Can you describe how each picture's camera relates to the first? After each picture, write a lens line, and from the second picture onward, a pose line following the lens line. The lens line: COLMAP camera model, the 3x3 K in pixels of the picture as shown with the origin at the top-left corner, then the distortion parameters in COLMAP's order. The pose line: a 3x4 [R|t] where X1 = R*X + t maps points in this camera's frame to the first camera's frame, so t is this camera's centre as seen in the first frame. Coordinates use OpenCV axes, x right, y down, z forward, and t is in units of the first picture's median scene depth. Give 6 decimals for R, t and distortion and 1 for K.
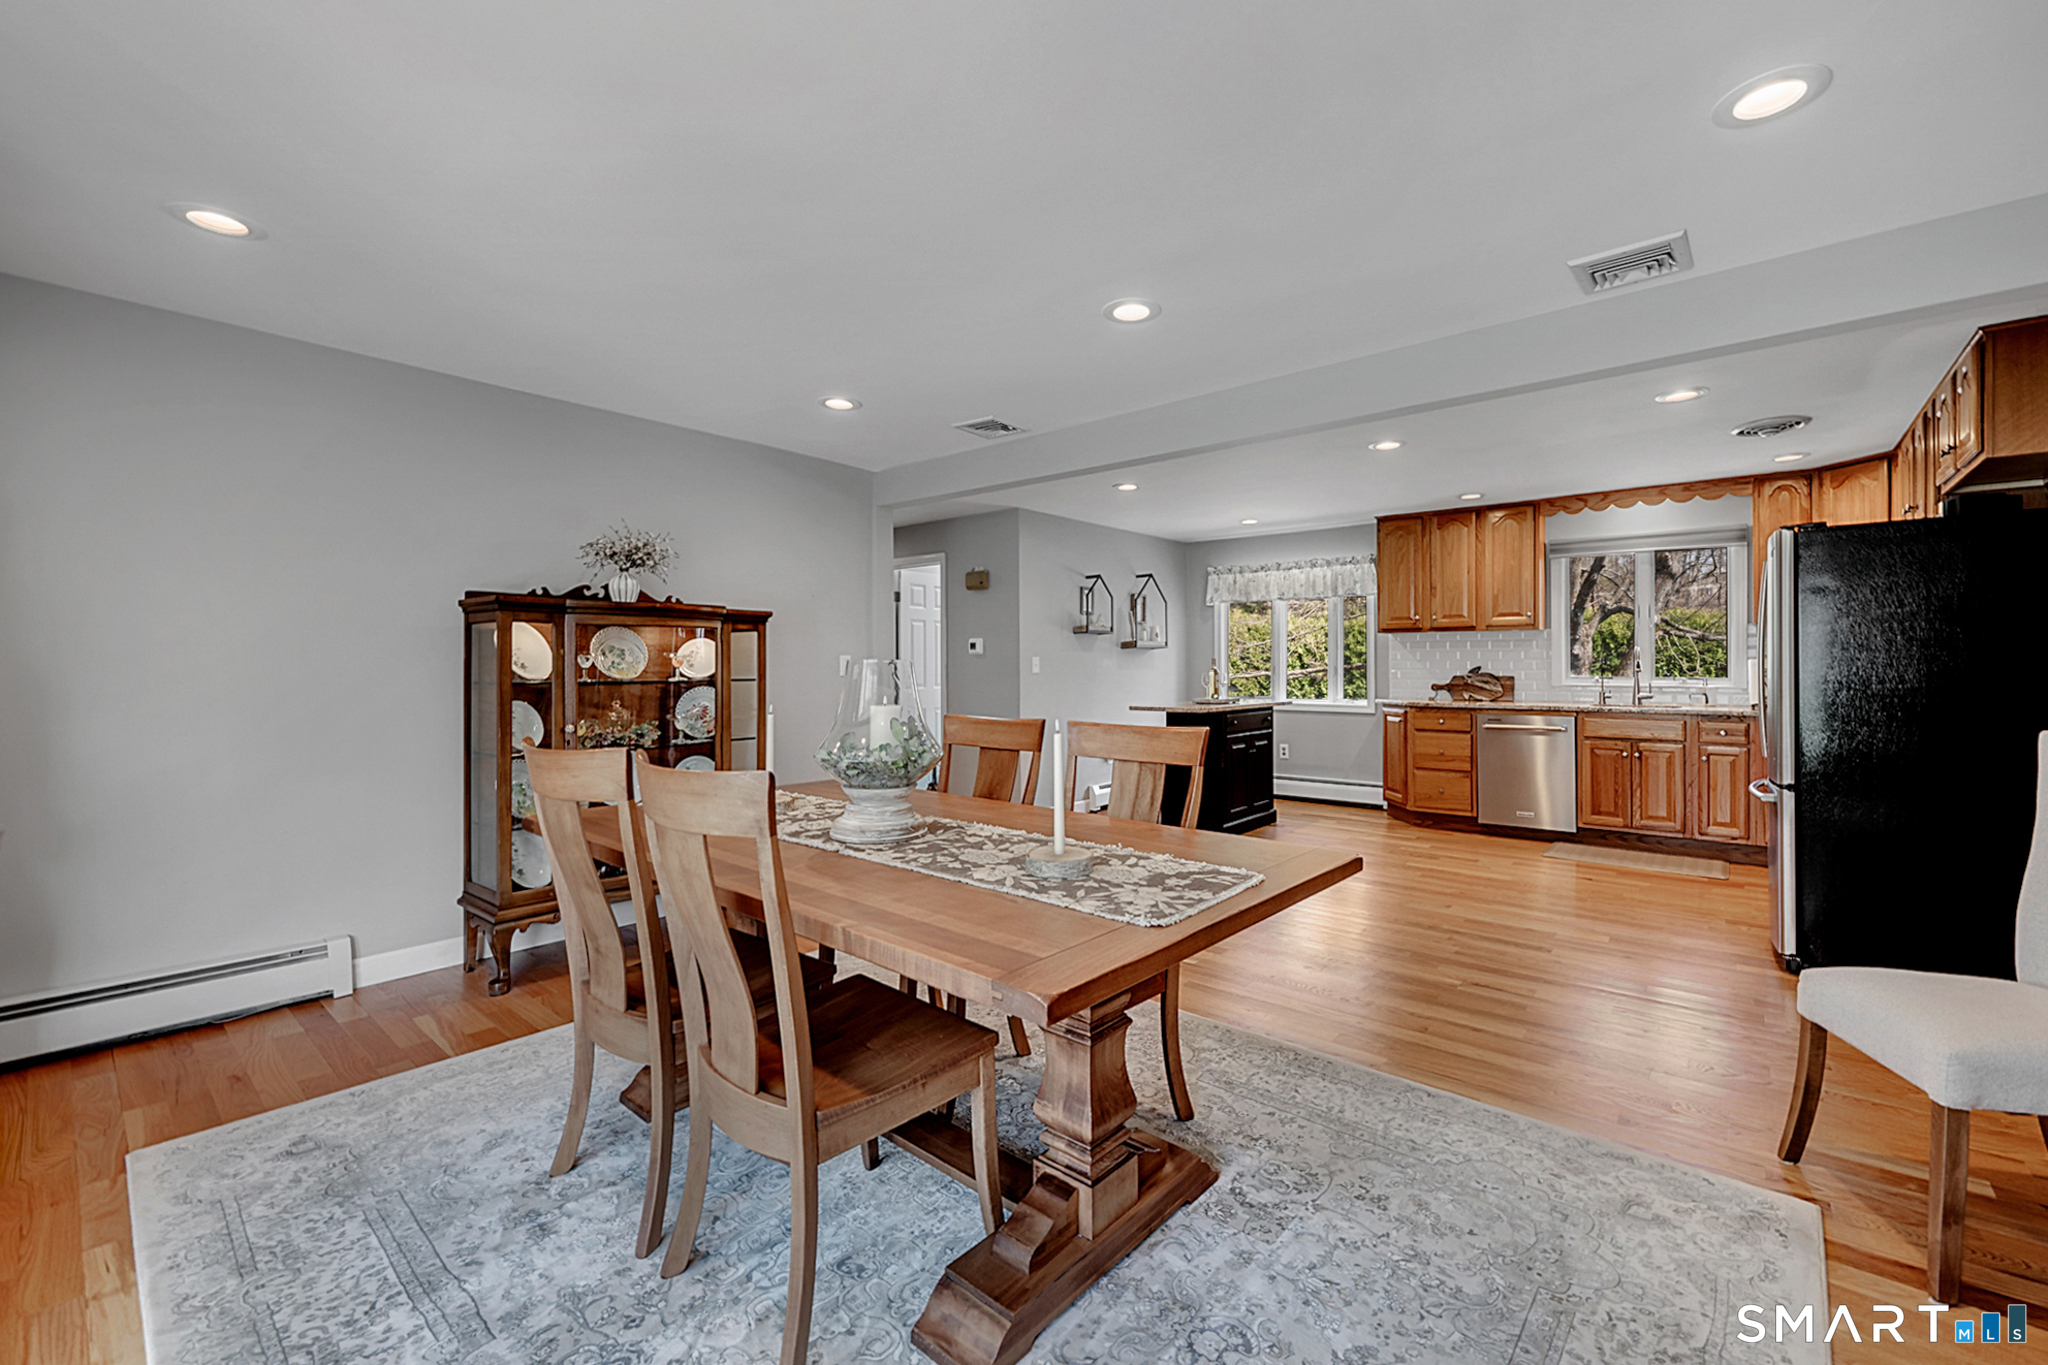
lens RADIAL K [[851.3, 0, 1070.6], [0, 851.3, 660.9], [0, 0, 1]] dist [-0.000108, 0.000079]
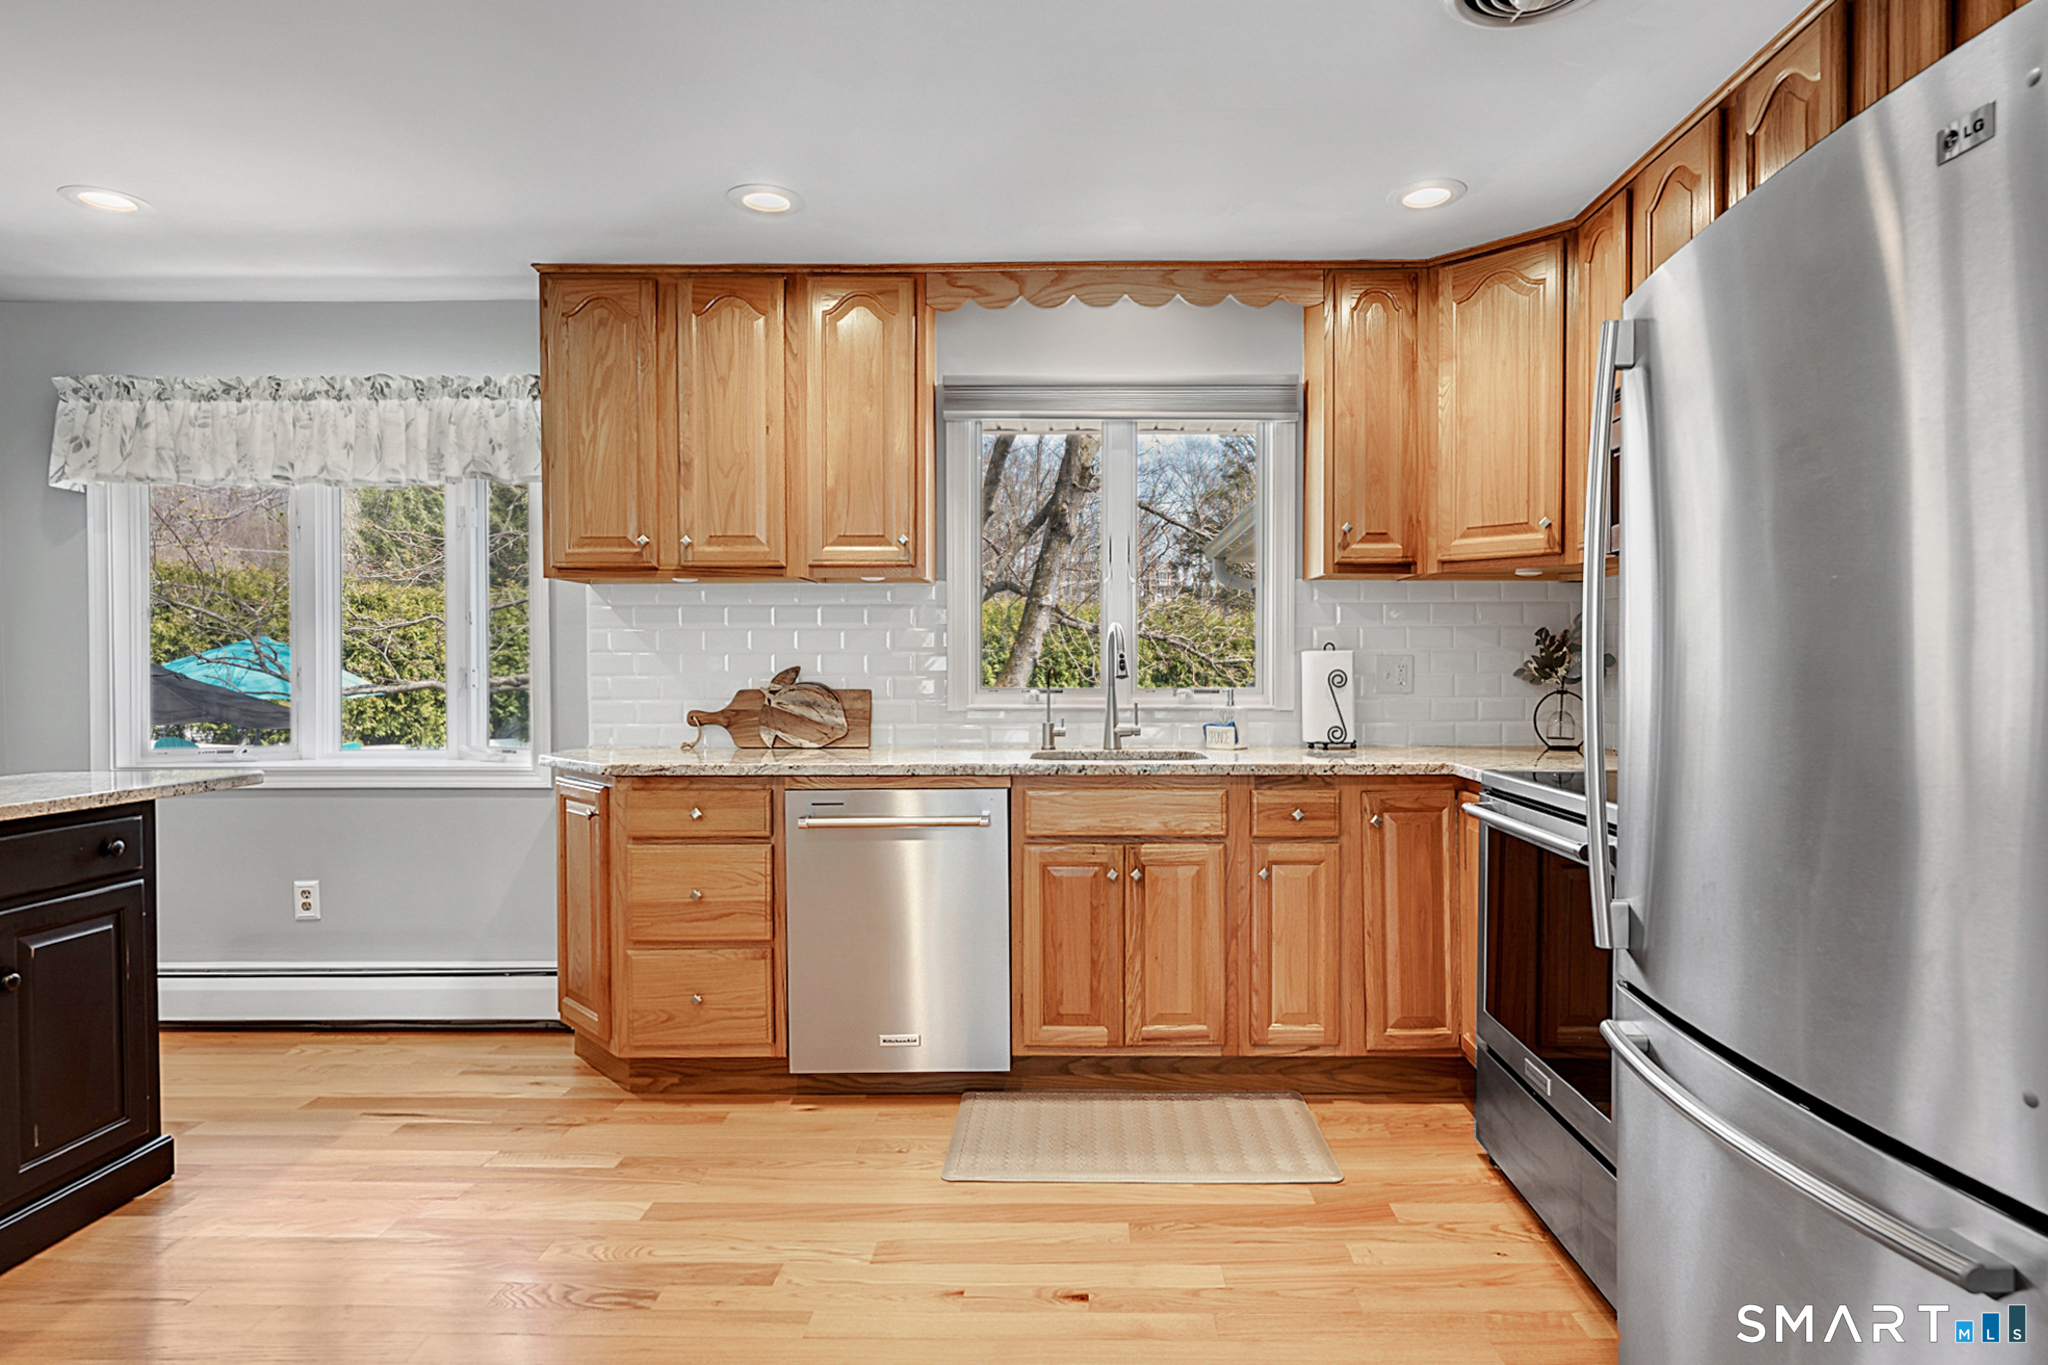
lens RADIAL K [[1110.7, 0, 1066.1], [0, 1110.7, 681.9], [0, 0, 1]] dist [-0.002019, 0.000341]
pose [[0.788857, -0.007628, 0.614529, 0.256984], [-0.001581, 0.999894, 0.014440, 0.005958], [-0.614574, -0.012363, 0.788762, 0.502762]]
